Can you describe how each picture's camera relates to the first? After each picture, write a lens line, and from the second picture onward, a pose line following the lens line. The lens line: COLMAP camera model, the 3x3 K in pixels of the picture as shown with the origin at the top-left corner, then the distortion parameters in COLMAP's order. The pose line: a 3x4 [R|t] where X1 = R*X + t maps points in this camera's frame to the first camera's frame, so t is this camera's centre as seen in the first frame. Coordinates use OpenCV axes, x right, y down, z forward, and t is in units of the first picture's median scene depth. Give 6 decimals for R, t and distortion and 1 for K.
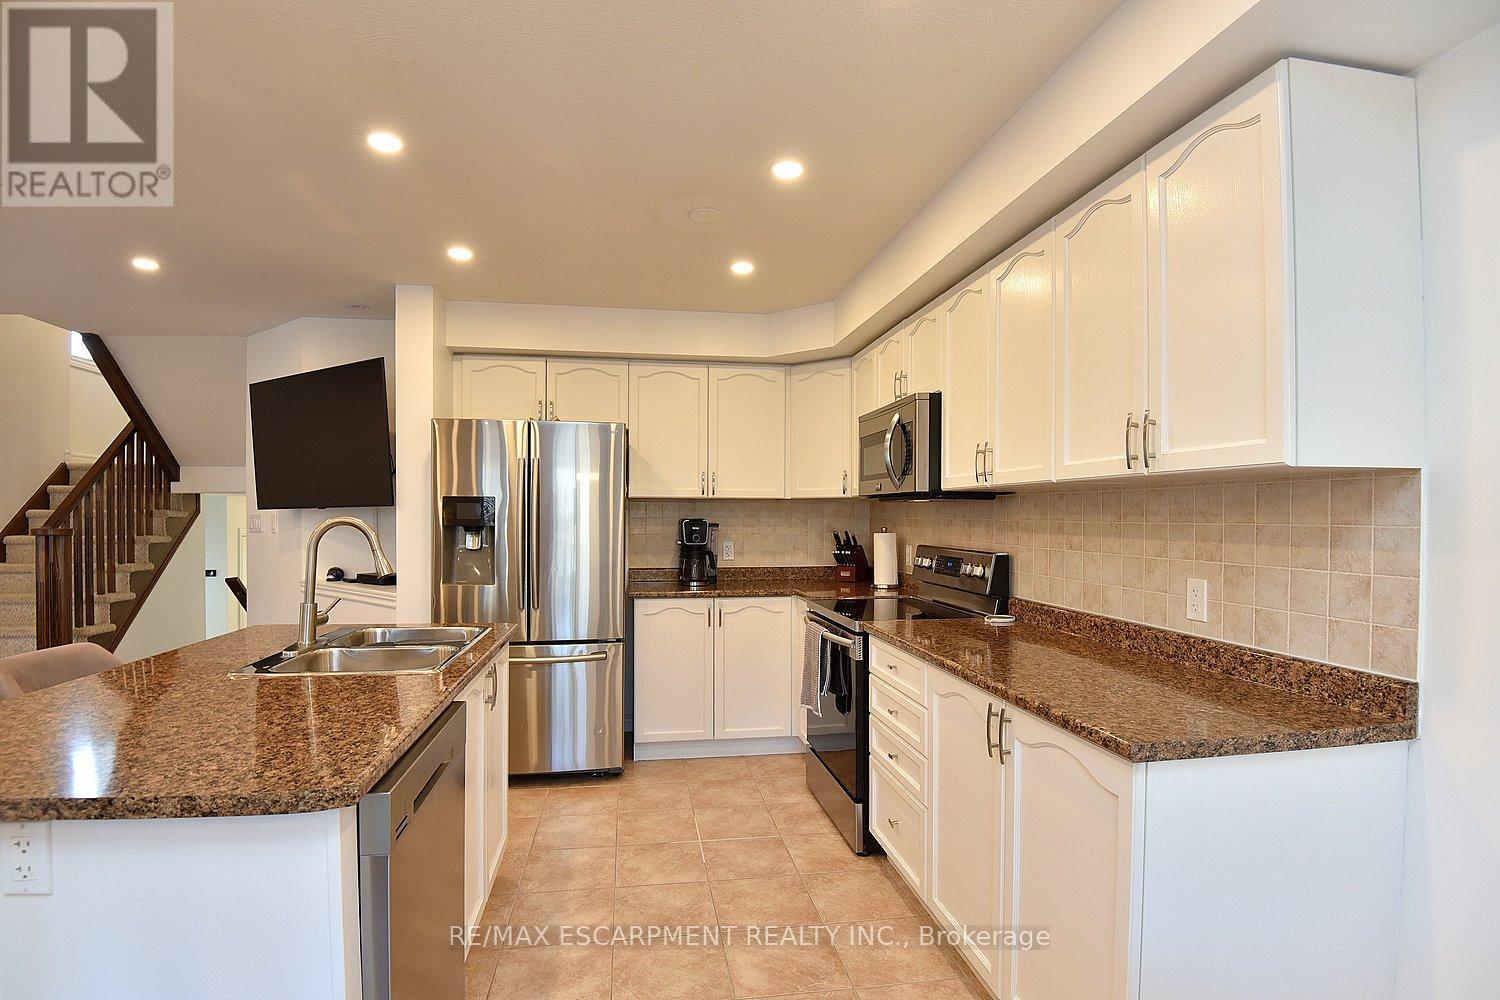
lens RADIAL K [[740.5, 0, 726.2], [0, 740.5, 515.2], [0, 0, 1]] dist [-0.047185, -0.000833]
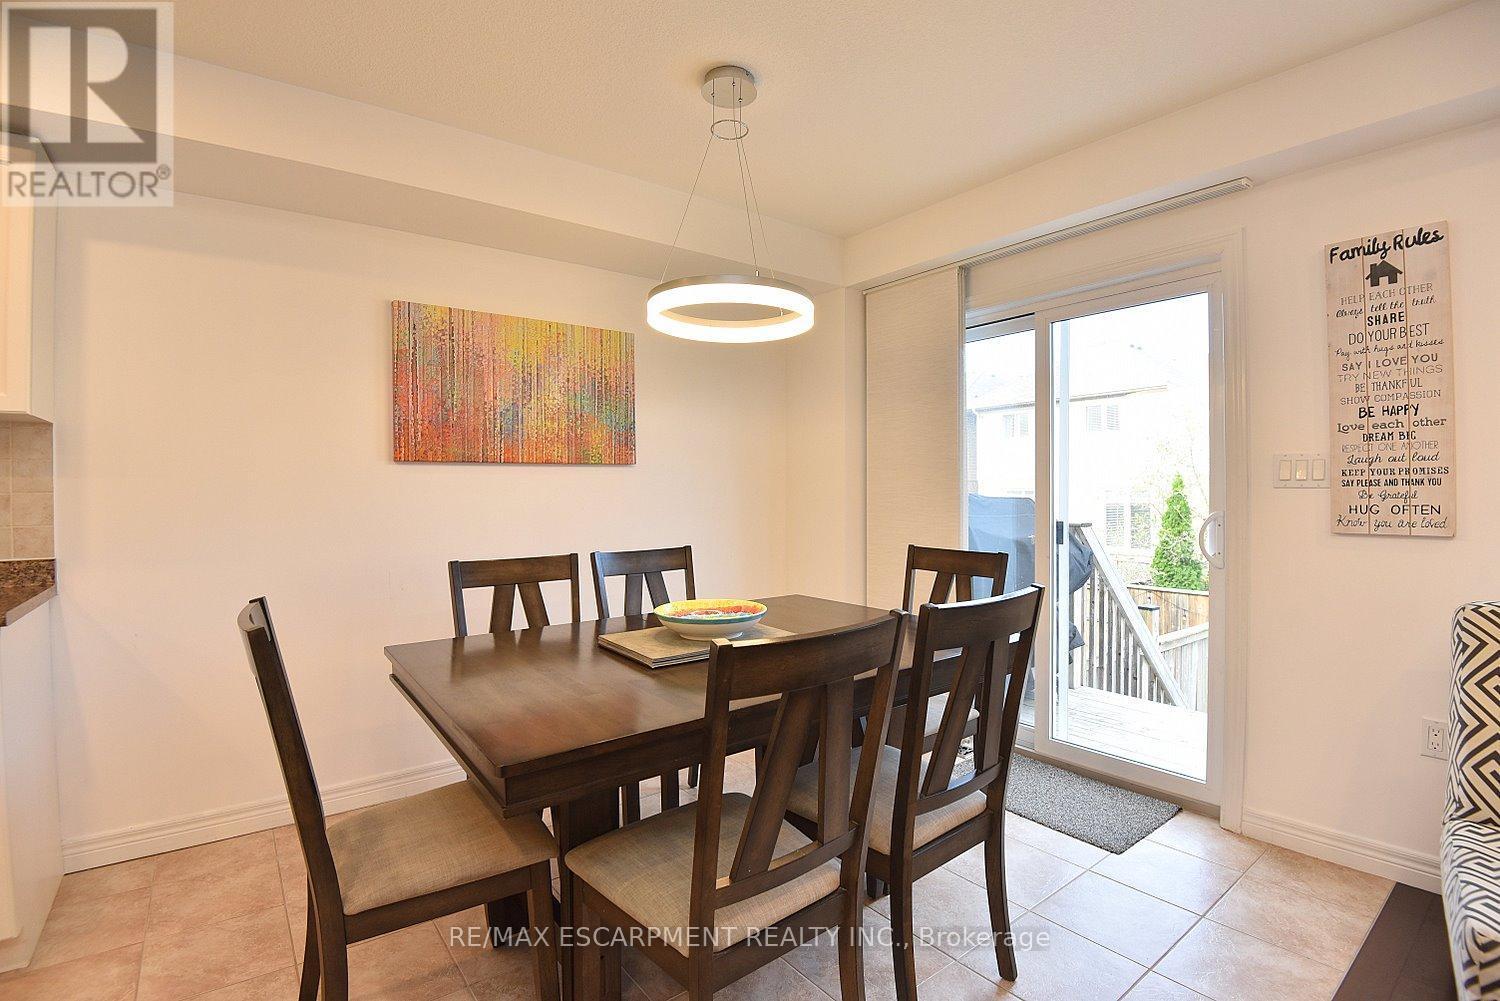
lens RADIAL K [[697.1, 0, 758.7], [0, 697.1, 494.9], [0, 0, 1]] dist [-0.016879, -0.017962]
pose [[-0.499738, -0.002669, 0.866173, -0.619663], [0.009413, 0.999919, 0.008512, 0.054335], [-0.866126, 0.012407, -0.499672, 0.213024]]
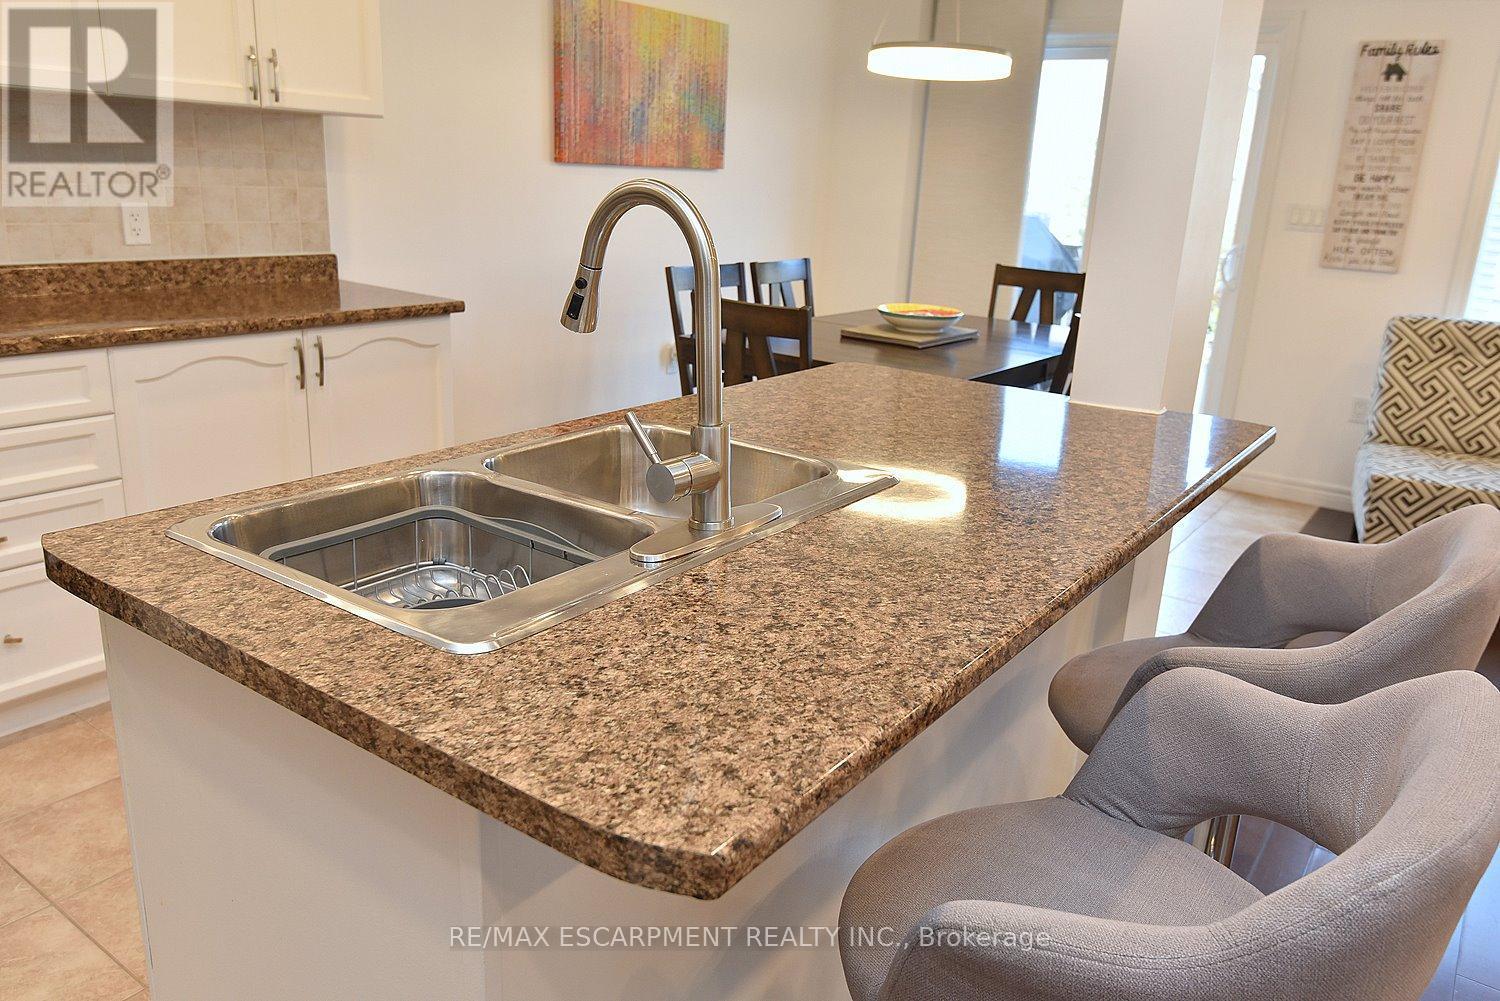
lens RADIAL K [[1094.4, 0, 765.8], [0, 1094.4, 486.2], [0, 0, 1]] dist [0.032119, -0.031796]
pose [[-0.727497, -0.227453, 0.647312, -0.863856], [-0.049601, 0.958418, 0.281024, -0.007457], [-0.684315, 0.172337, -0.708528, 1.246646]]
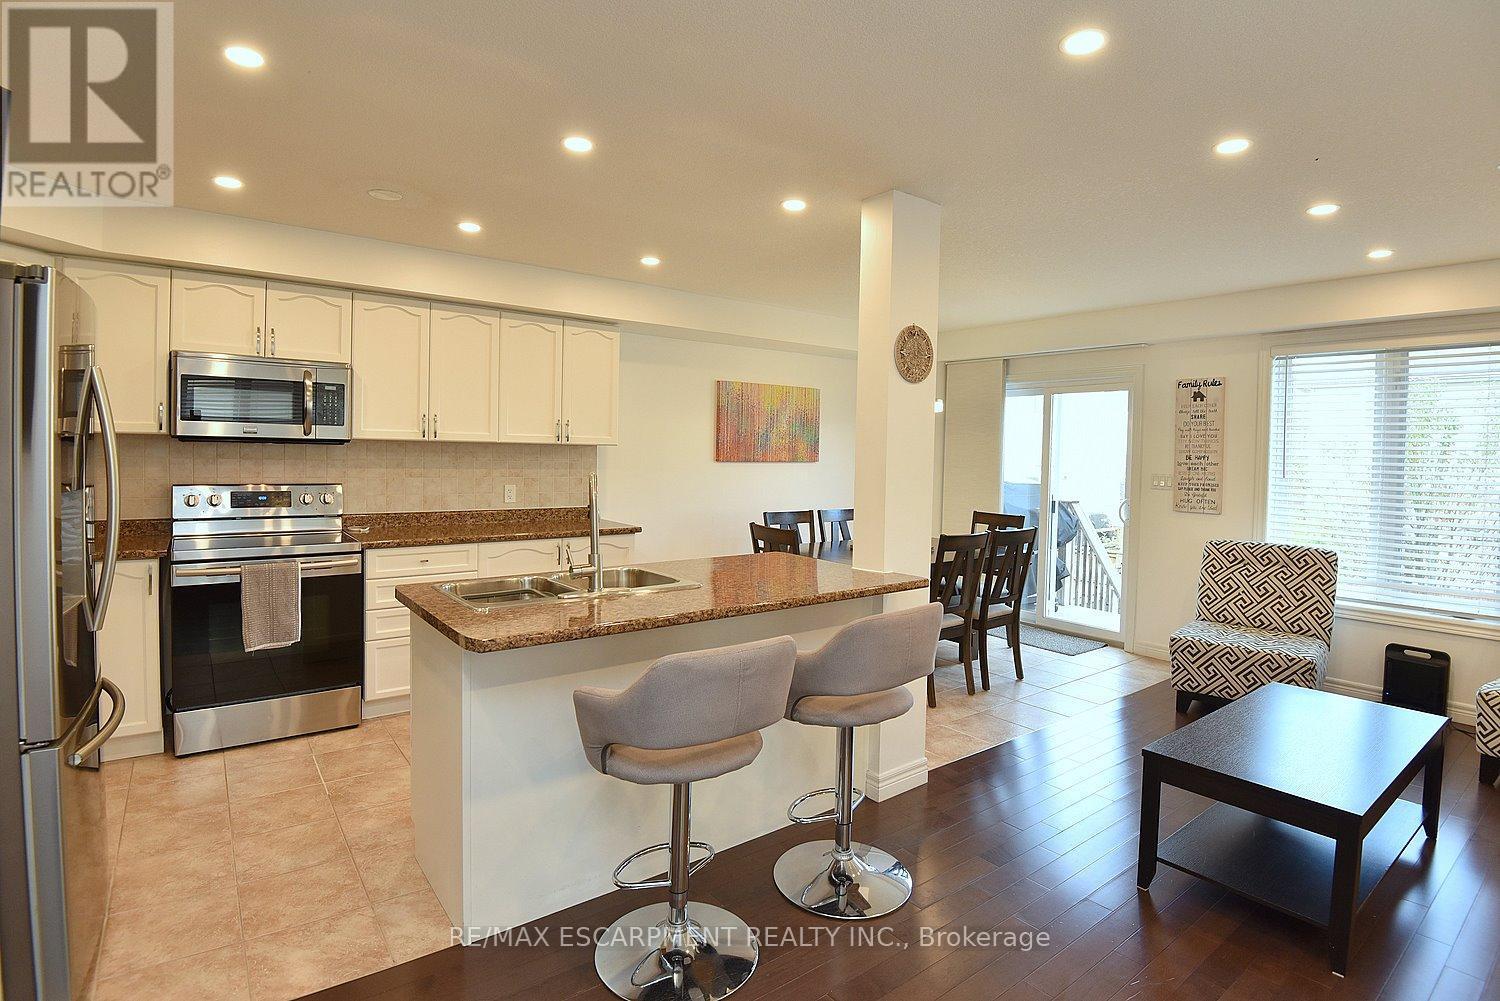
lens RADIAL K [[742.0, 0, 753.2], [0, 742.0, 471.1], [0, 0, 1]] dist [-0.000631, -0.035557]
pose [[-0.490441, -0.034021, 0.870810, -1.457955], [-0.018375, 0.999419, 0.028697, -0.032364], [-0.871281, -0.001927, -0.490781, 1.195958]]
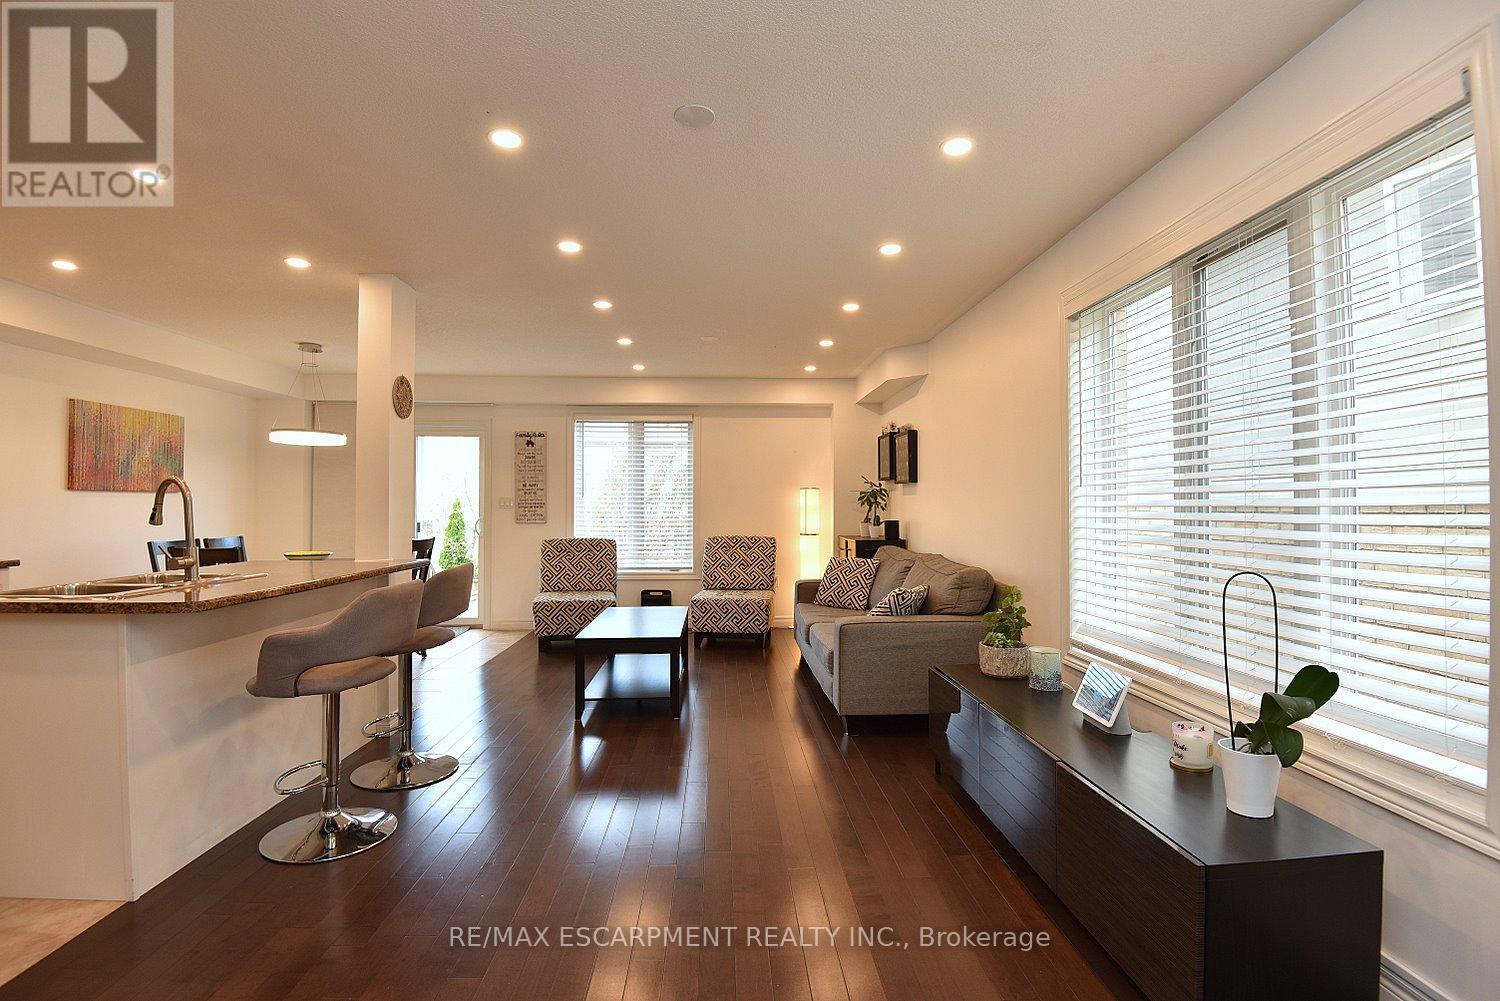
lens RADIAL K [[697.1, 0, 758.7], [0, 697.1, 494.9], [0, 0, 1]] dist [-0.016879, -0.017962]
pose [[-0.996674, 0.000662, 0.081493, -1.429123], [-0.000562, 0.999887, -0.014999, 0.046527], [-0.081493, -0.014994, -0.996561, 1.842903]]
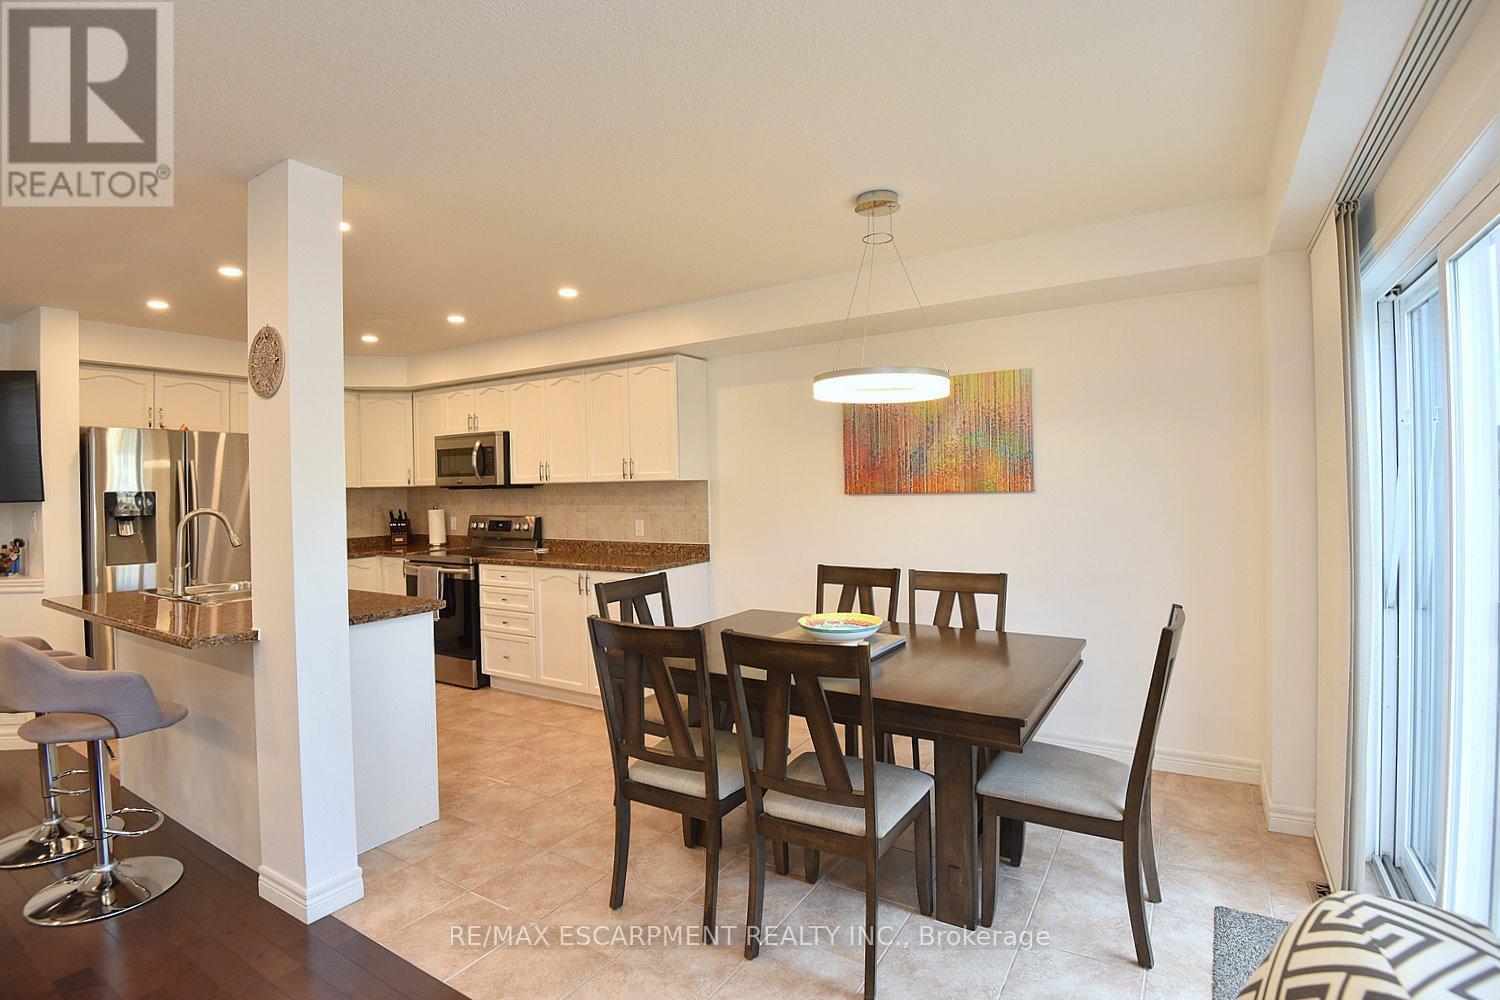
lens RADIAL K [[711.6, 0, 754.4], [0, 711.6, 490.2], [0, 0, 1]] dist [-0.015439, -0.022146]
pose [[0.640318, -0.018268, 0.767892, -0.813091], [0.021391, 0.999753, 0.005947, -0.018141], [-0.767812, 0.012618, 0.640551, -0.736606]]
